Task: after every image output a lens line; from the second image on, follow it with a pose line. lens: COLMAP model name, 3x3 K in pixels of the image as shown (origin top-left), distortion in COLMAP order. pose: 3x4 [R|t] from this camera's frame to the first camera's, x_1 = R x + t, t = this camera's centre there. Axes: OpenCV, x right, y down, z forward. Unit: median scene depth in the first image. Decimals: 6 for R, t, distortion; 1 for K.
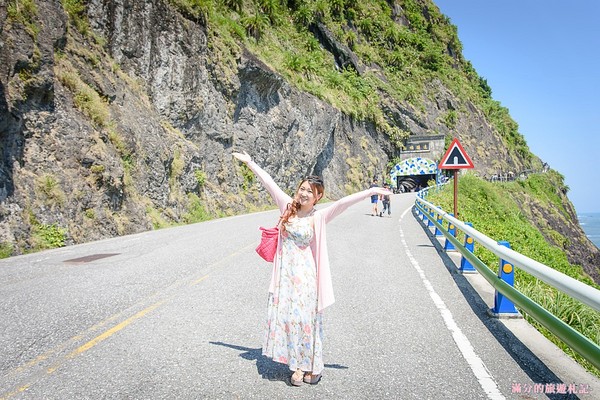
lens RADIAL K [[495.1, 0, 300.0], [0, 495.1, 200.0], [0, 0, 1]] dist [0.001629, -0.000628]
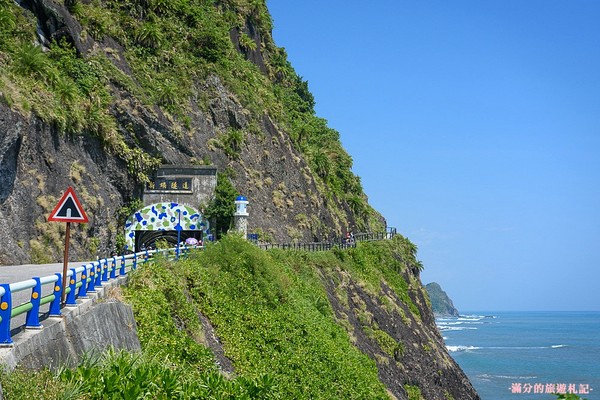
lens RADIAL K [[926.0, 0, 300.0], [0, 926.0, 200.0], [0, 0, 1]] dist [0.005284, -0.008991]
pose [[0.946245, 0.067007, 0.316433, 0.029269], [-0.041042, 0.995272, -0.088025, 0.003869], [-0.320835, 0.070306, 0.944522, -0.106383]]
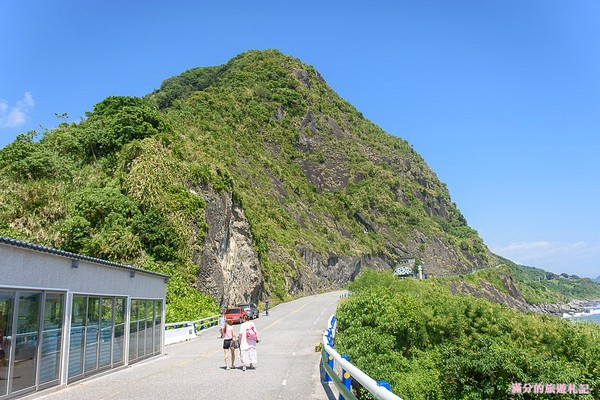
lens RADIAL K [[465.5, 0, 300.0], [0, 465.5, 200.0], [0, 0, 1]] dist [0.004549, -0.000238]
pose [[0.984832, -0.049347, -0.166346, 0.136234], [0.019621, 0.984228, -0.175812, -0.020662], [0.172398, 0.169881, 0.970268, -1.229974]]
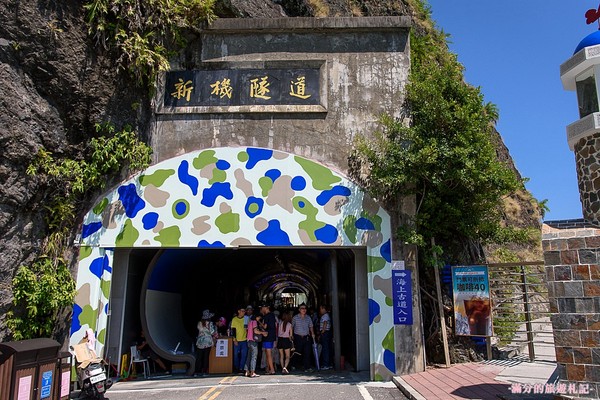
lens RADIAL K [[465.5, 0, 300.0], [0, 465.5, 200.0], [0, 0, 1]] dist [0.004549, -0.000238]
pose [[0.983828, 0.078972, 0.160770, 0.228132], [-0.045391, 0.978184, -0.202723, -0.036717], [-0.173272, 0.192147, 0.965948, 0.844200]]
